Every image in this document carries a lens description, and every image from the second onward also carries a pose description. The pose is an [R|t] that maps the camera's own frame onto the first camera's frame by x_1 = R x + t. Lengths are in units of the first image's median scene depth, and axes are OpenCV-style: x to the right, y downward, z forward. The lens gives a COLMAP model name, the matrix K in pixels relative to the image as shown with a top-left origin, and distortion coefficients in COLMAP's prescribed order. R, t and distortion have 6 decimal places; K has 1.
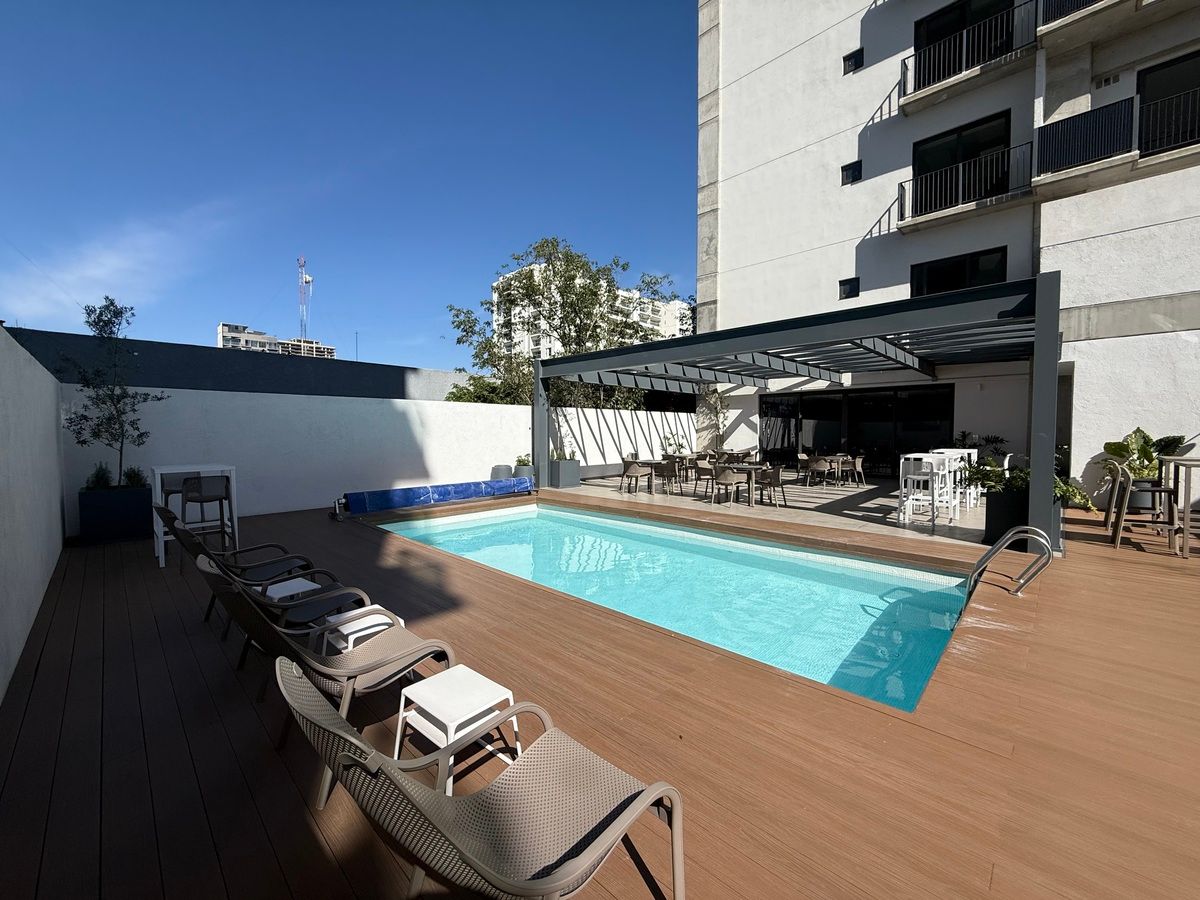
lens RADIAL K [[479.0, 0, 601.7], [0, 479.0, 450.1], [0, 0, 1]] dist [0.000081, 0.000144]
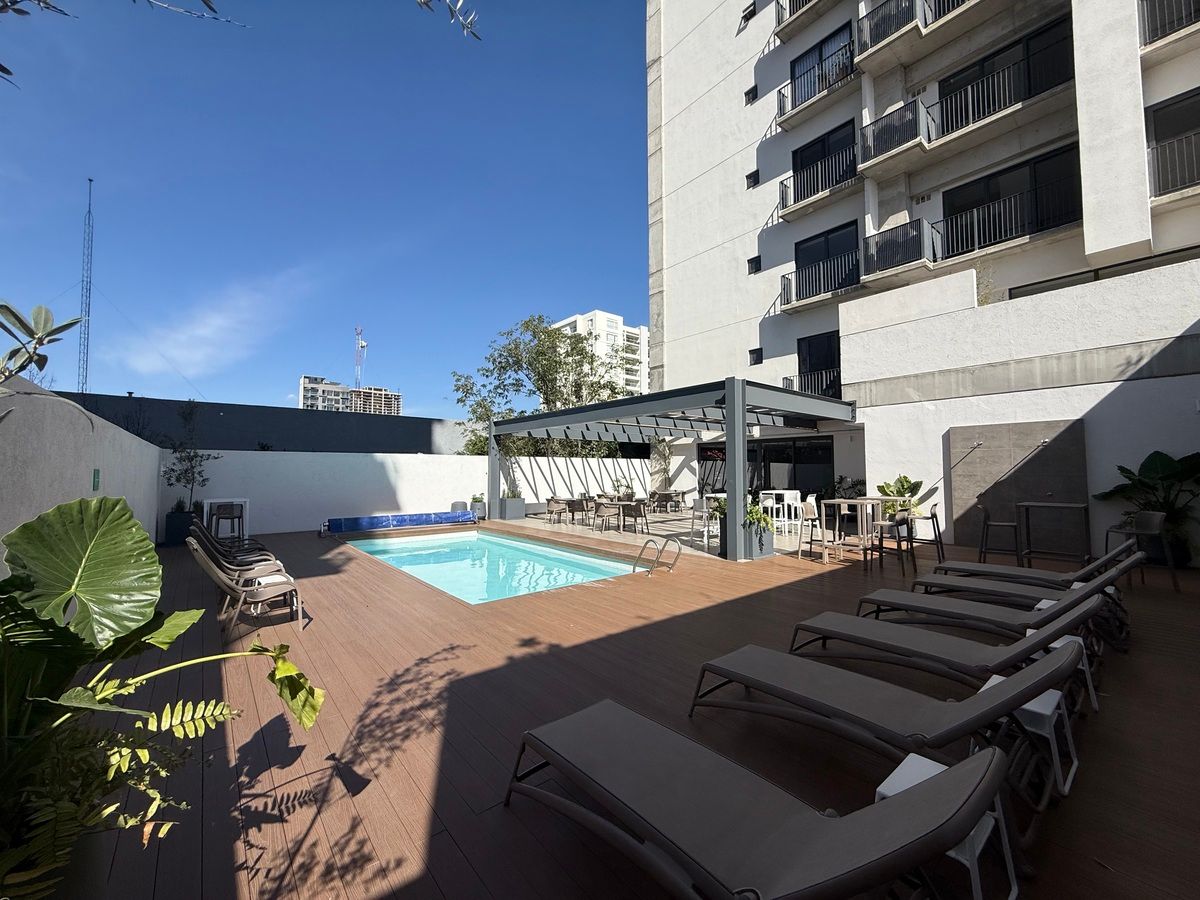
lens RADIAL K [[479.0, 0, 599.5], [0, 479.0, 449.3], [0, 0, 1]] dist [0.000081, 0.000144]
pose [[0.993729, -0.005959, -0.111660, 0.269482], [-0.003717, 0.996267, -0.086249, 0.000018], [0.111757, 0.086123, 0.989996, -0.227681]]
